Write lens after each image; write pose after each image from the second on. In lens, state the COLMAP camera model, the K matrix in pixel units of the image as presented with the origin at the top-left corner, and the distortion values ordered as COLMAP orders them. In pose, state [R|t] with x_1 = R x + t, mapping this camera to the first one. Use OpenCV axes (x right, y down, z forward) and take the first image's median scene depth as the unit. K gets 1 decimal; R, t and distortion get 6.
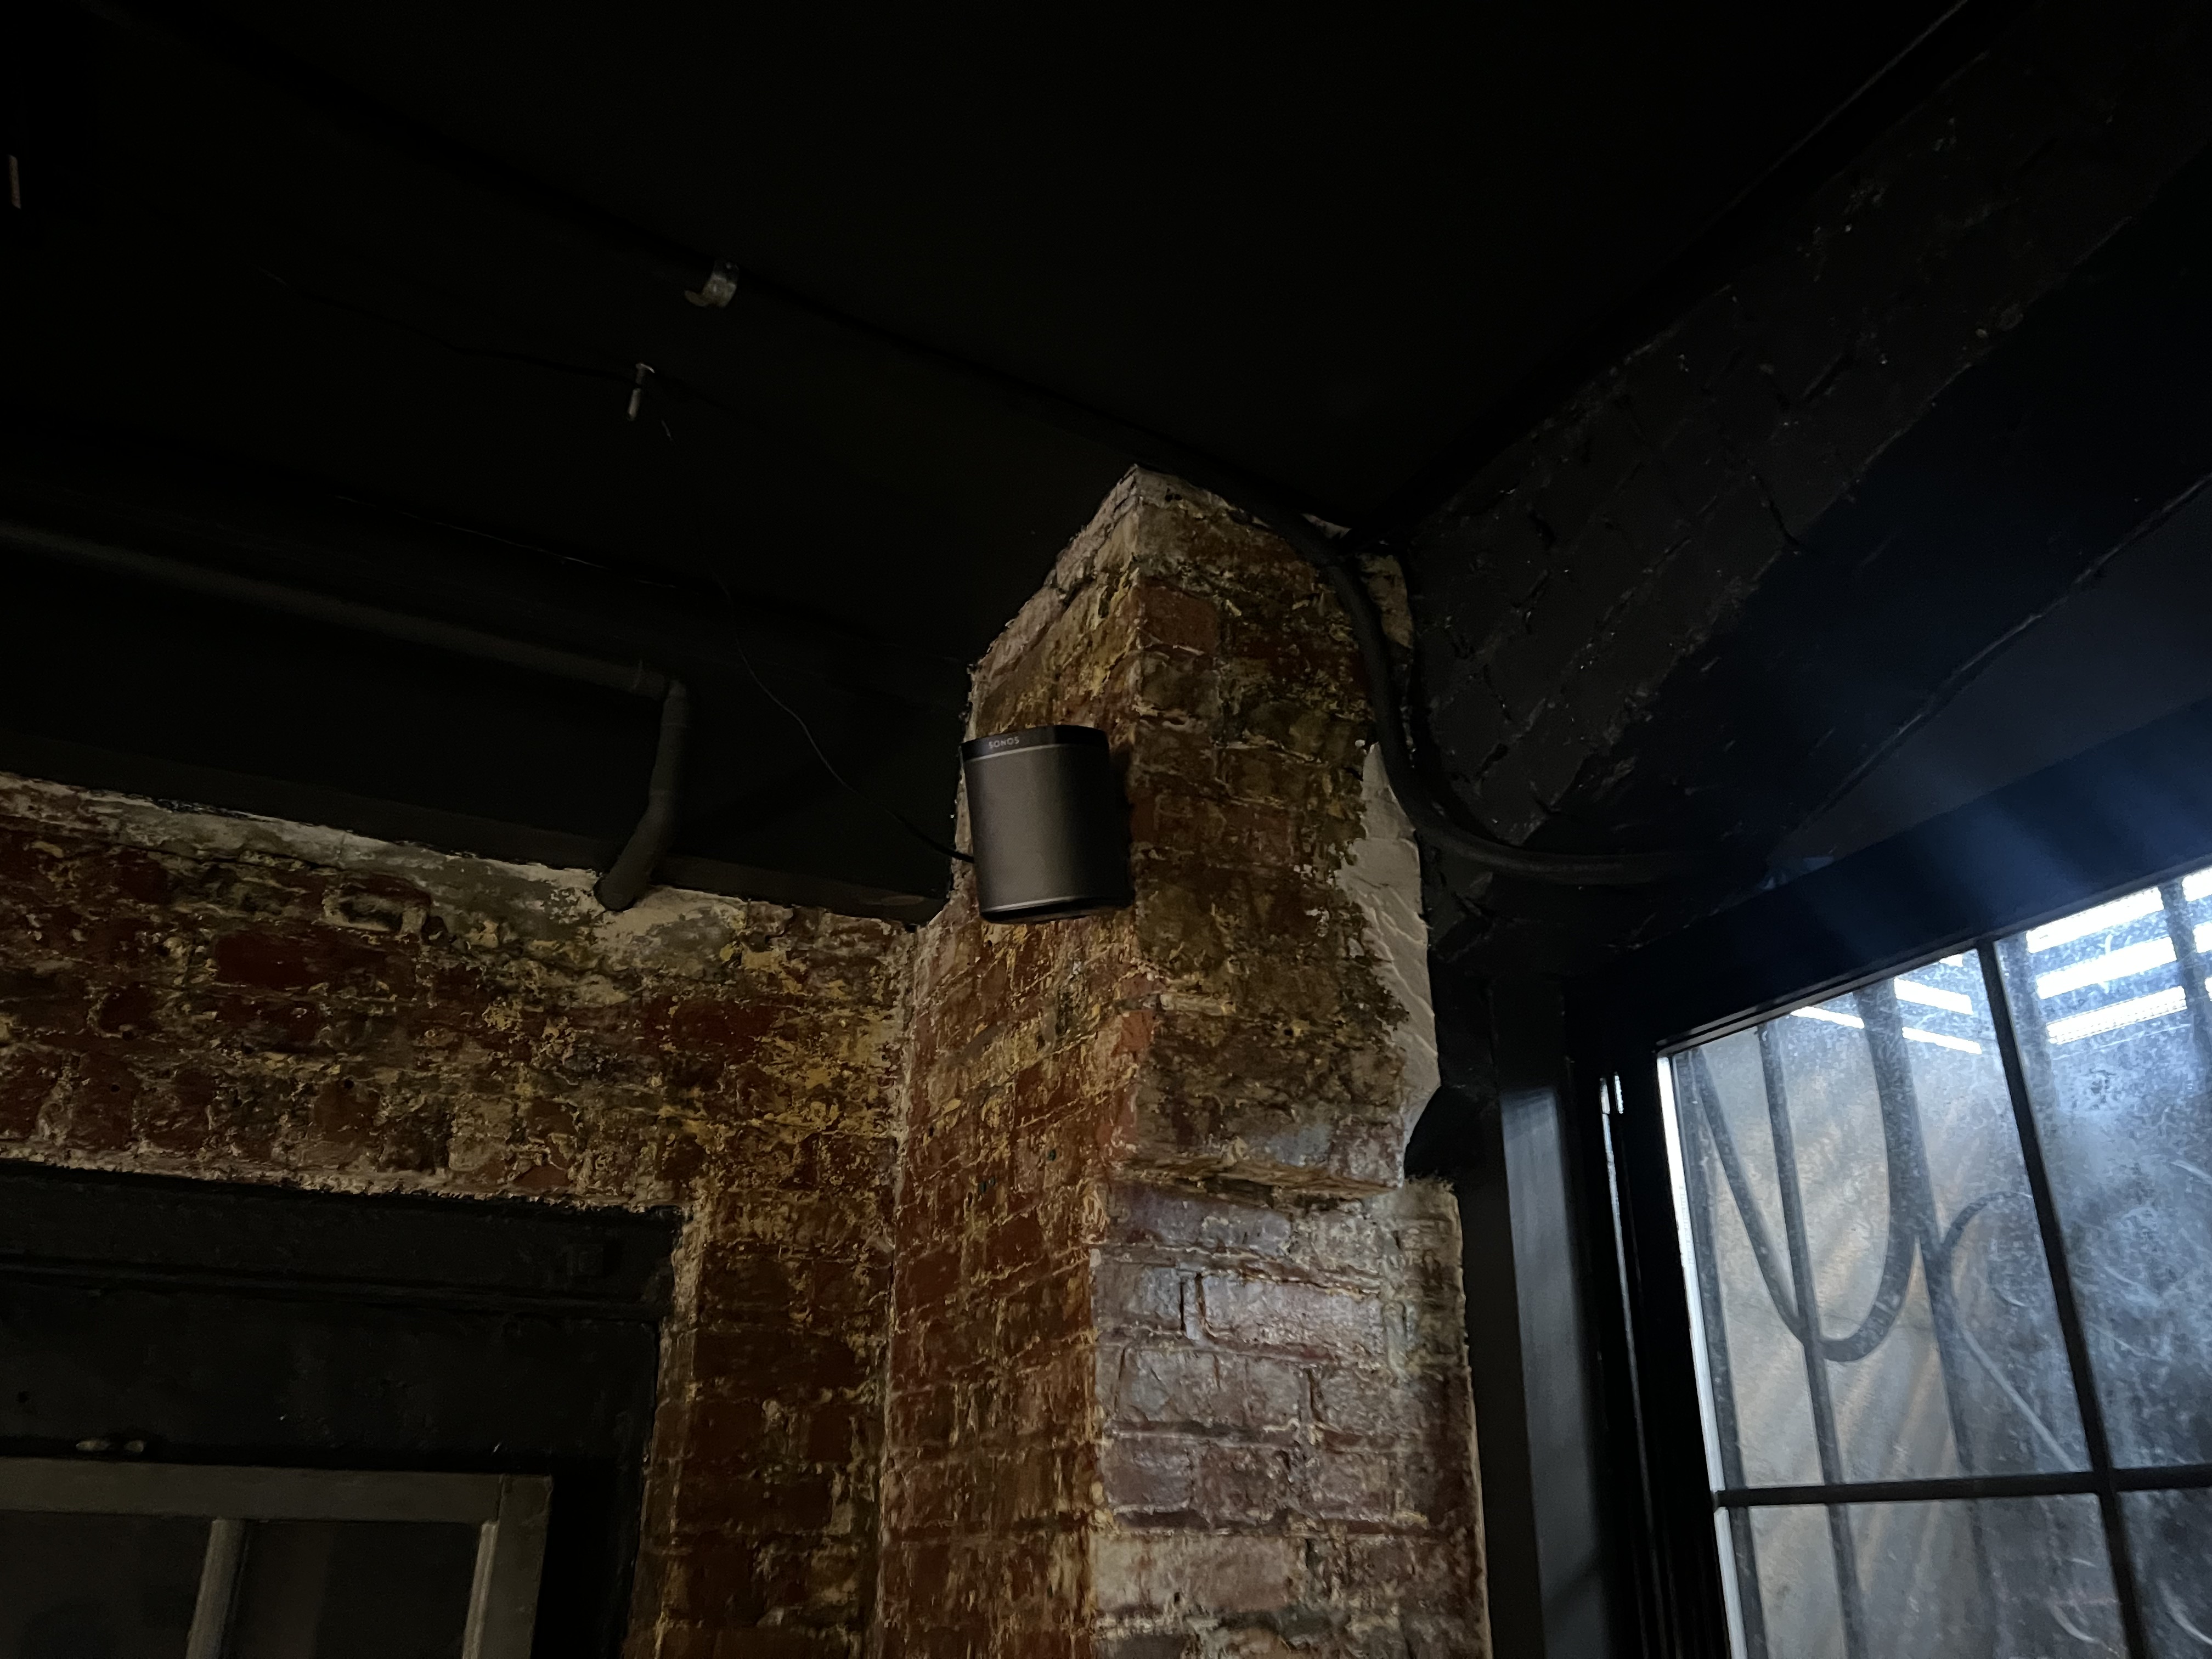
lens RADIAL K [[1675.9, 0, 1122.5], [0, 1675.9, 832.5], [0, 0, 1]] dist [0.032761, -0.038542]
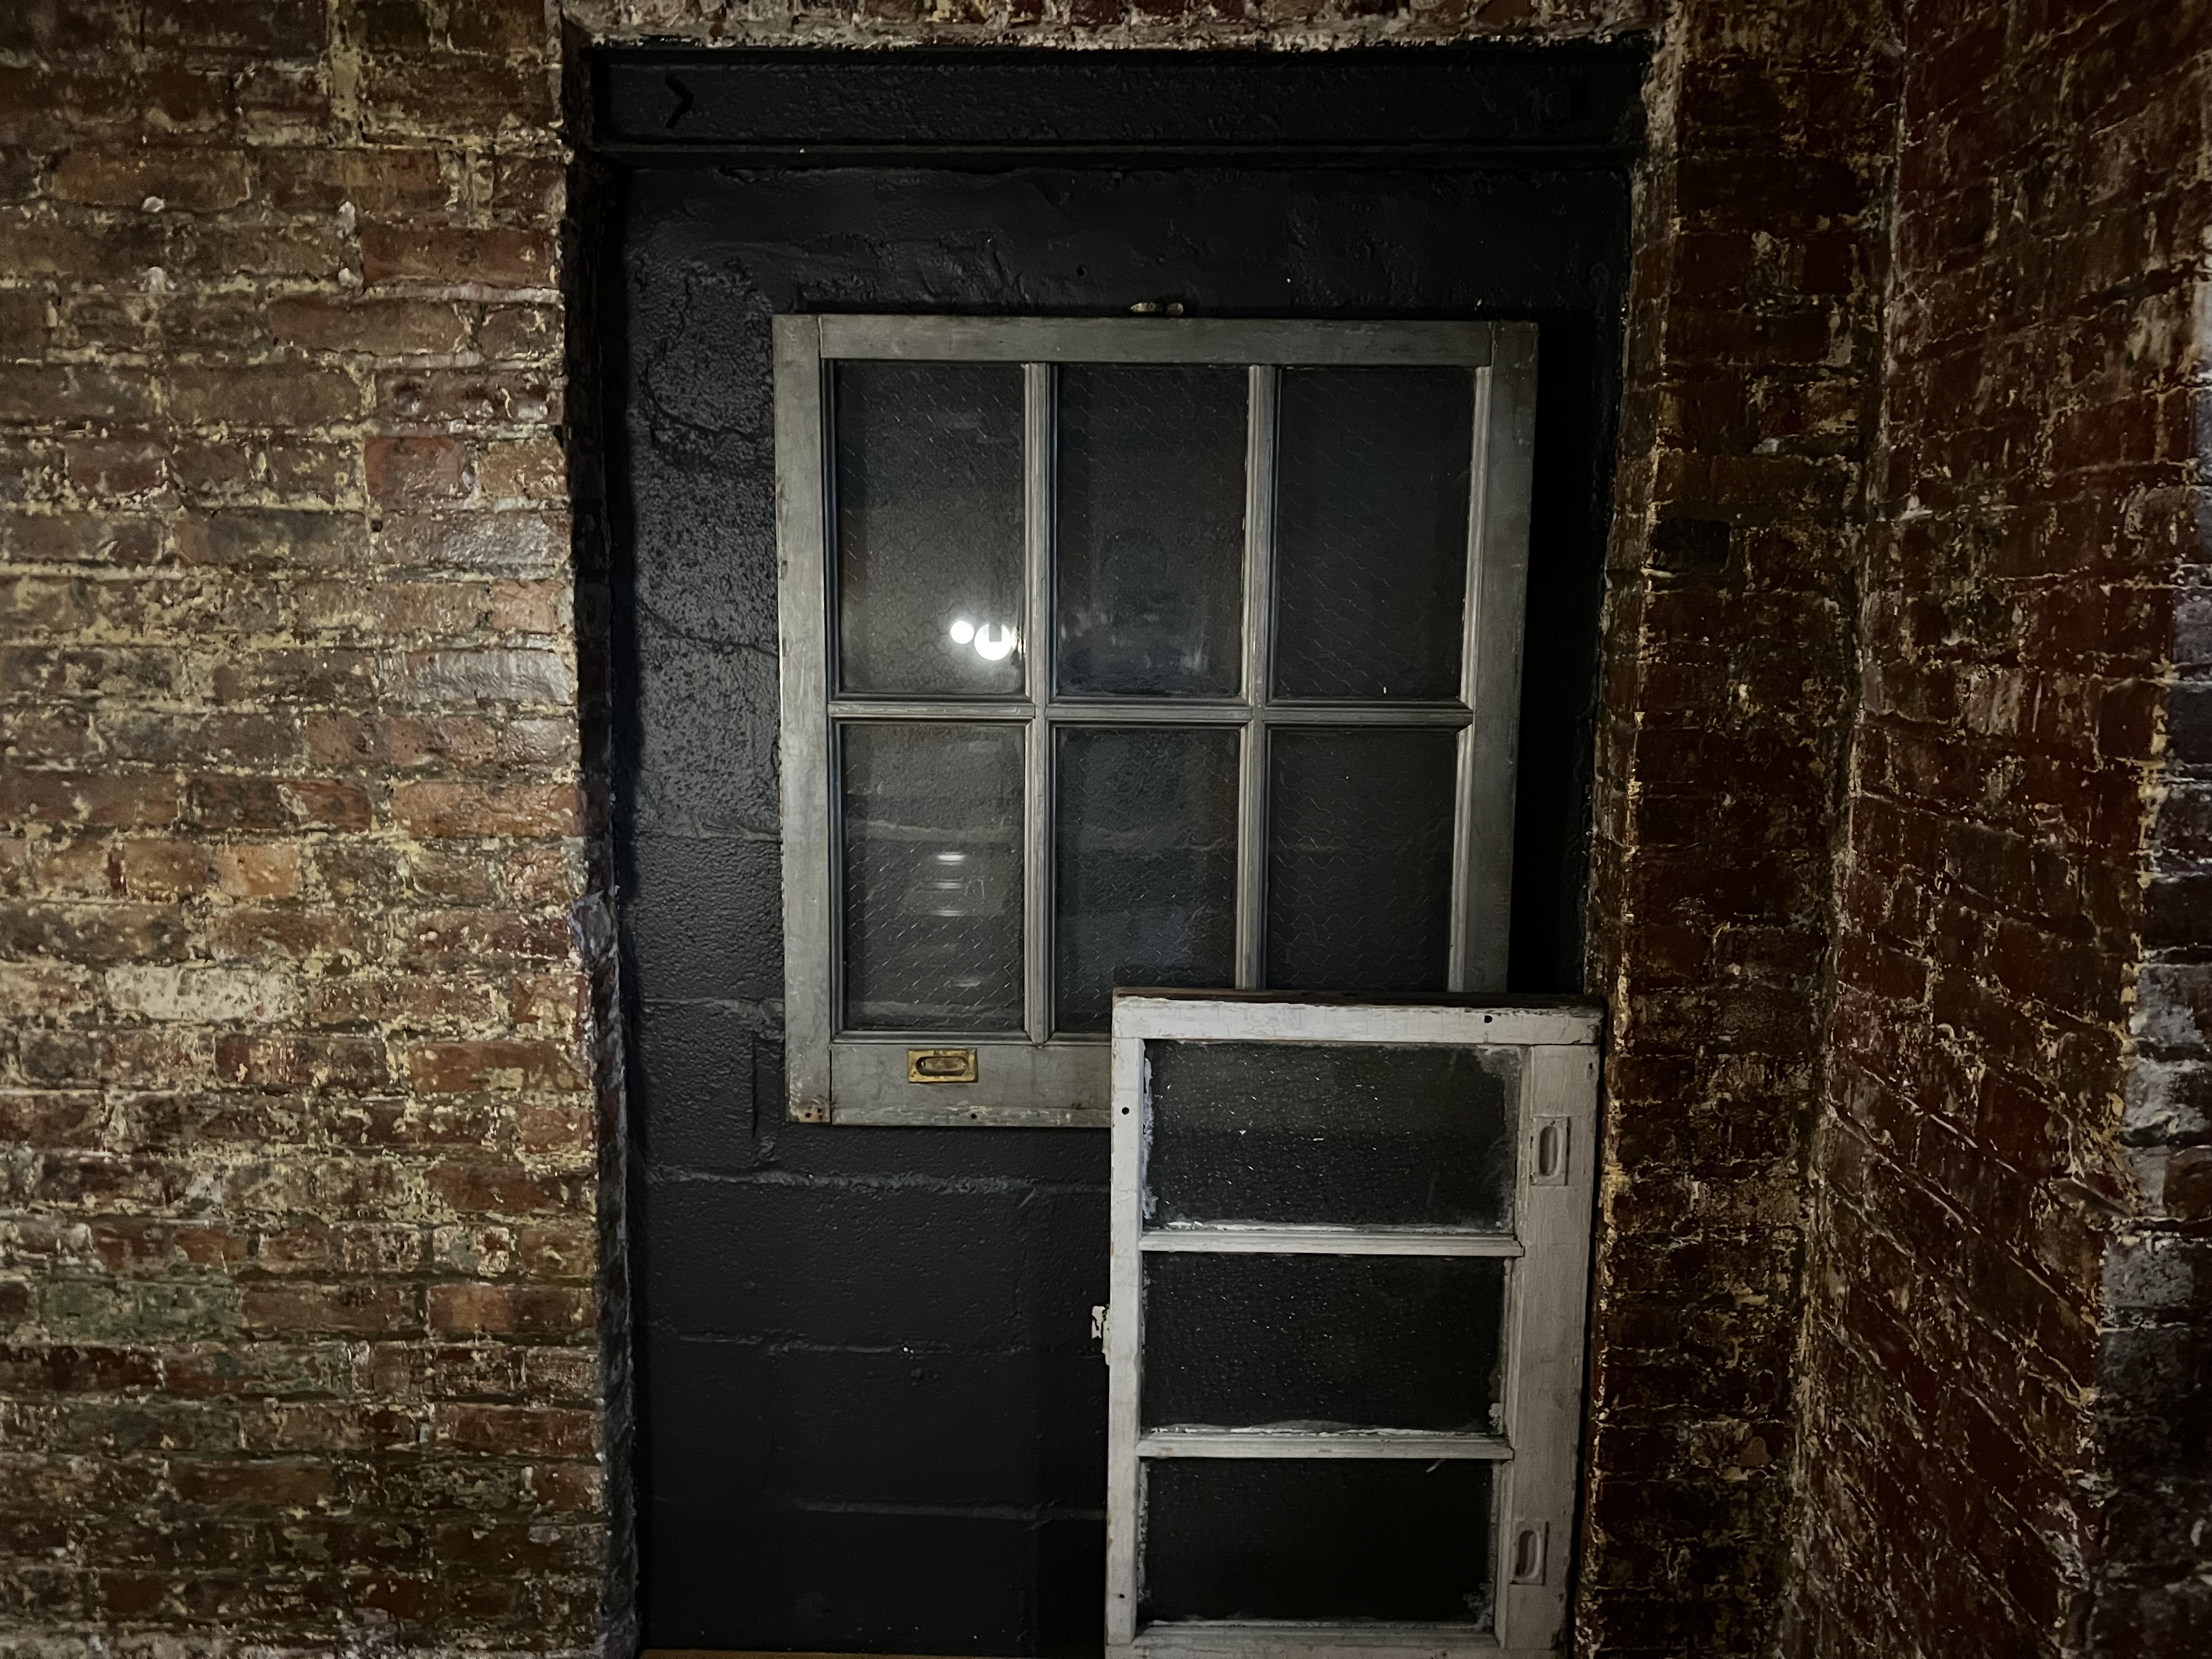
lens RADIAL K [[1675.9, 0, 1092.4], [0, 1675.9, 830.7], [0, 0, 1]] dist [0.032761, -0.038542]
pose [[0.874877, 0.074593, -0.478567, -0.067505], [0.195148, 0.850033, 0.489246, 0.099321], [0.443292, -0.521421, 0.729118, -0.032419]]
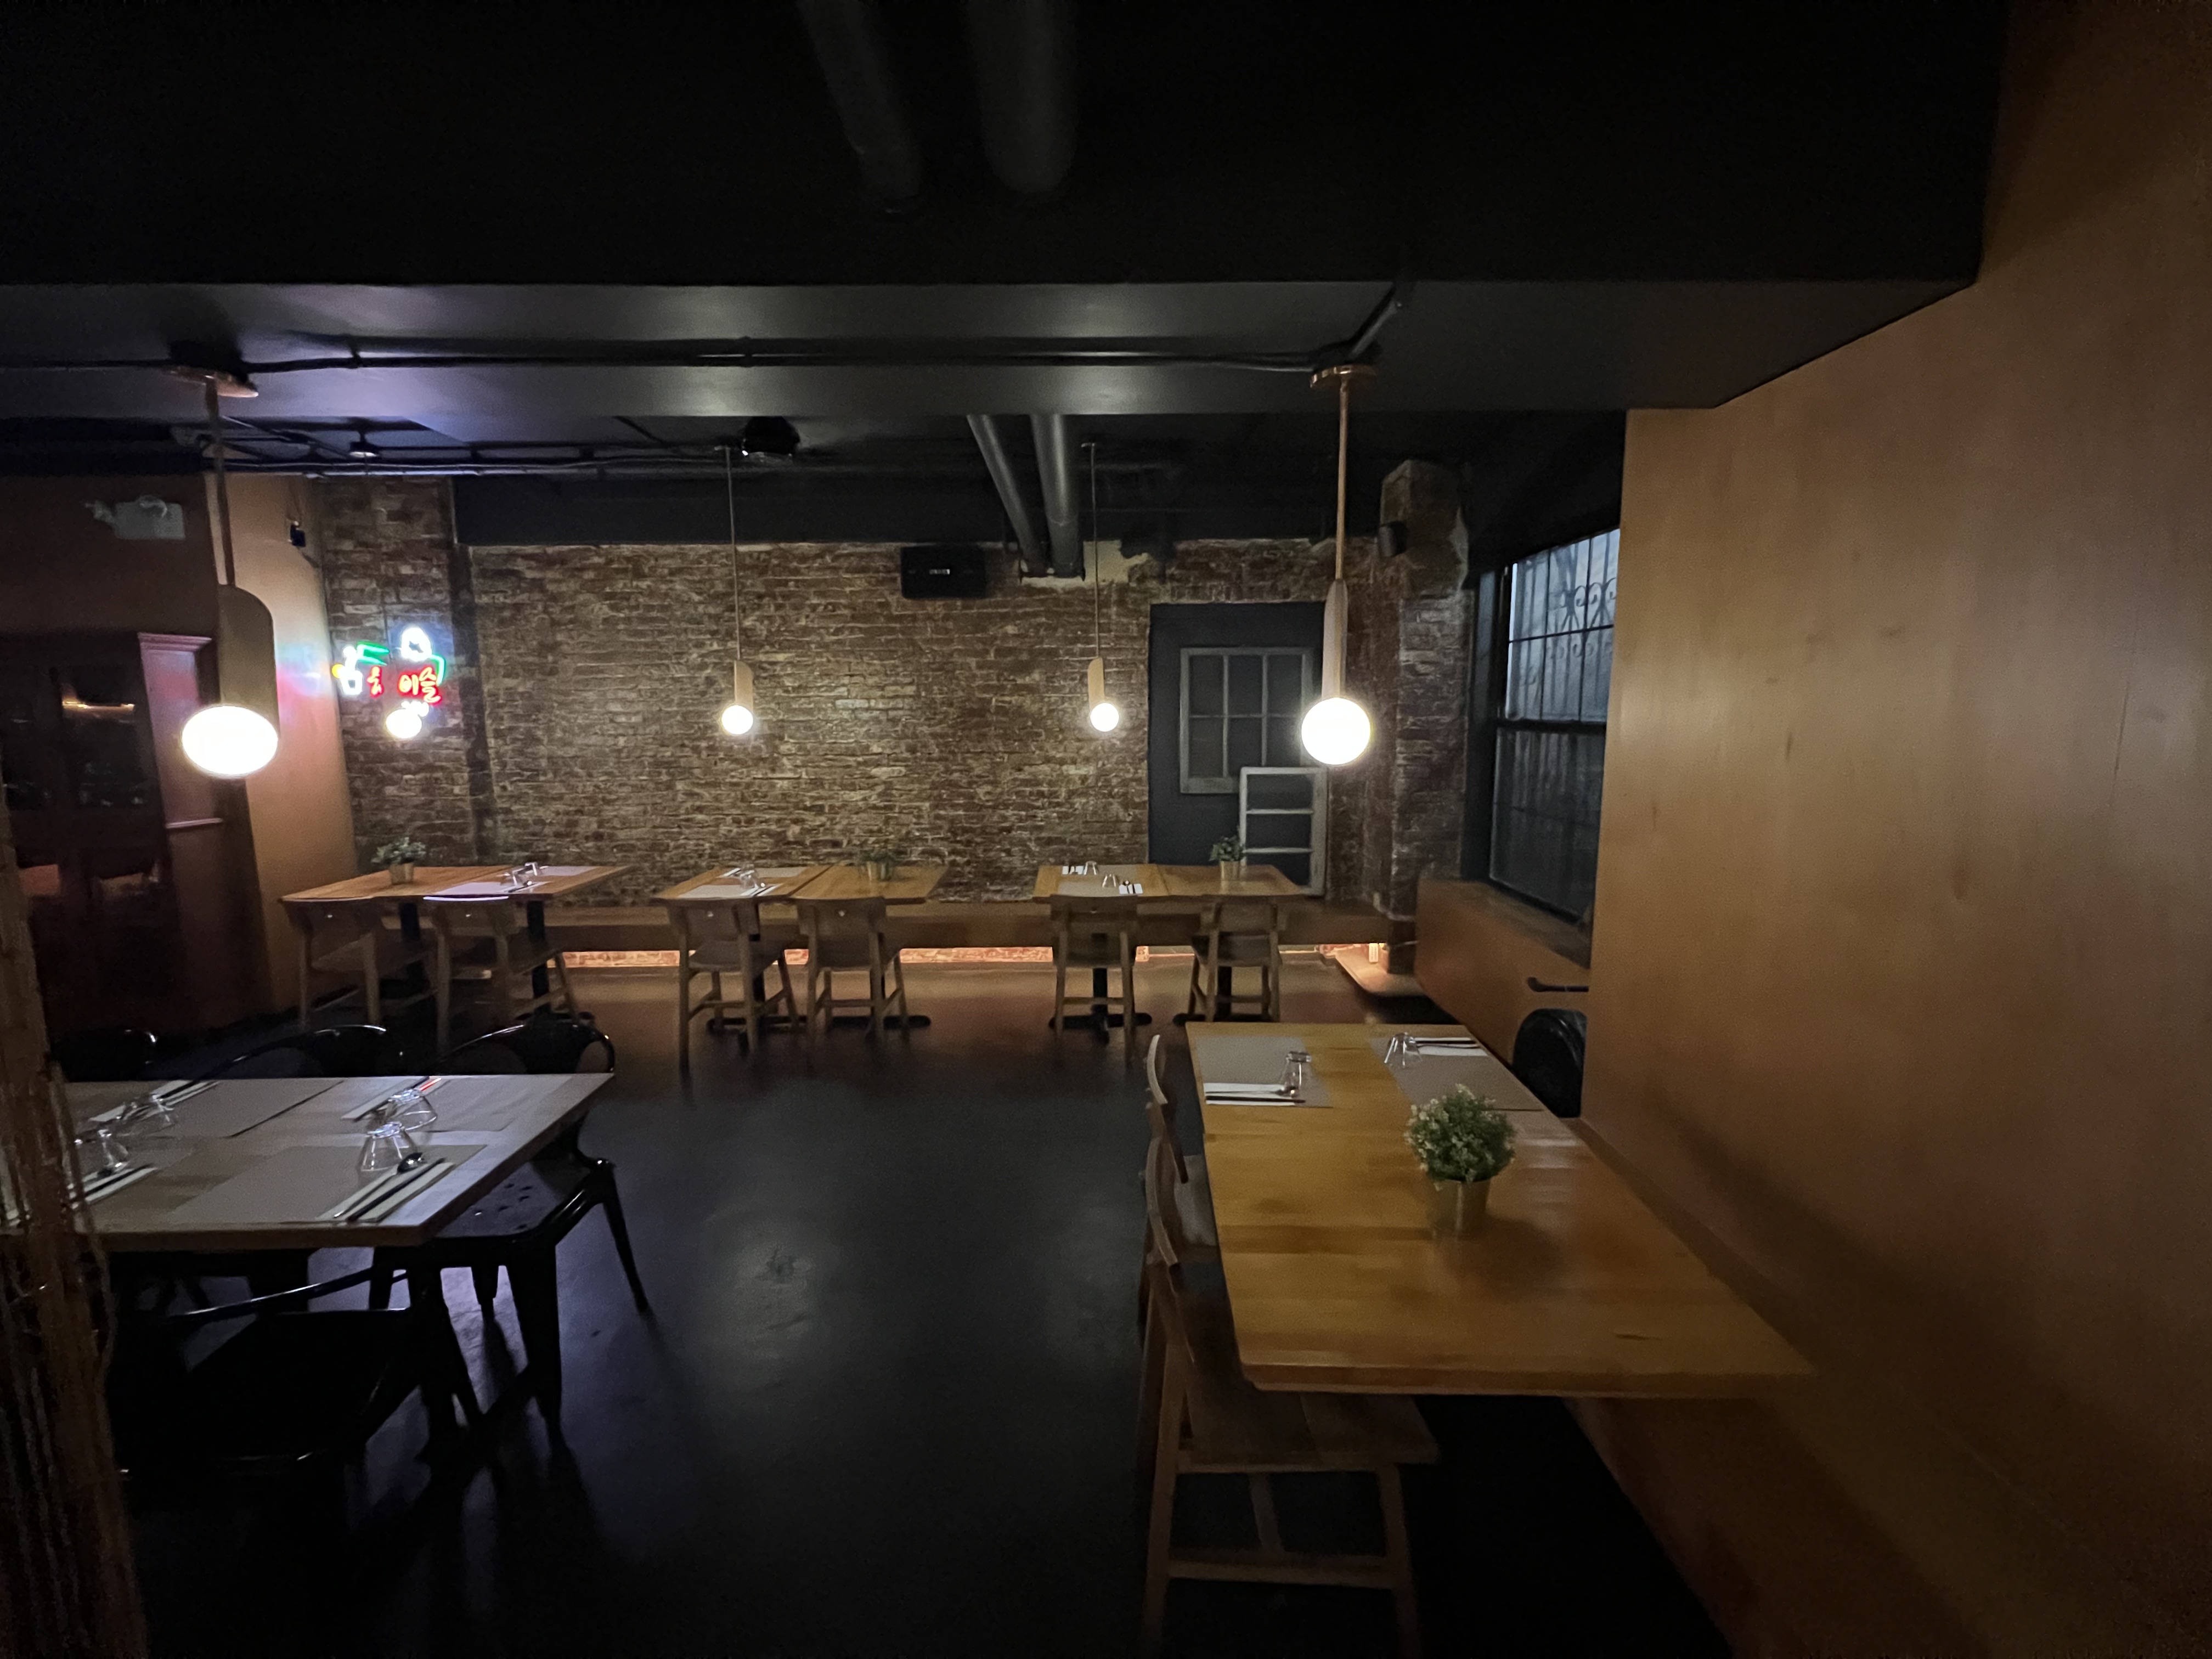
lens RADIAL K [[892.2, 0, 1096.5], [0, 892.2, 812.5], [0, 0, 1]] dist [-0.001651, -0.000034]
pose [[0.889474, 0.042654, -0.454990, 0.466097], [0.200530, 0.858226, 0.472479, -0.804477], [0.410638, -0.511497, 0.754816, -2.115782]]
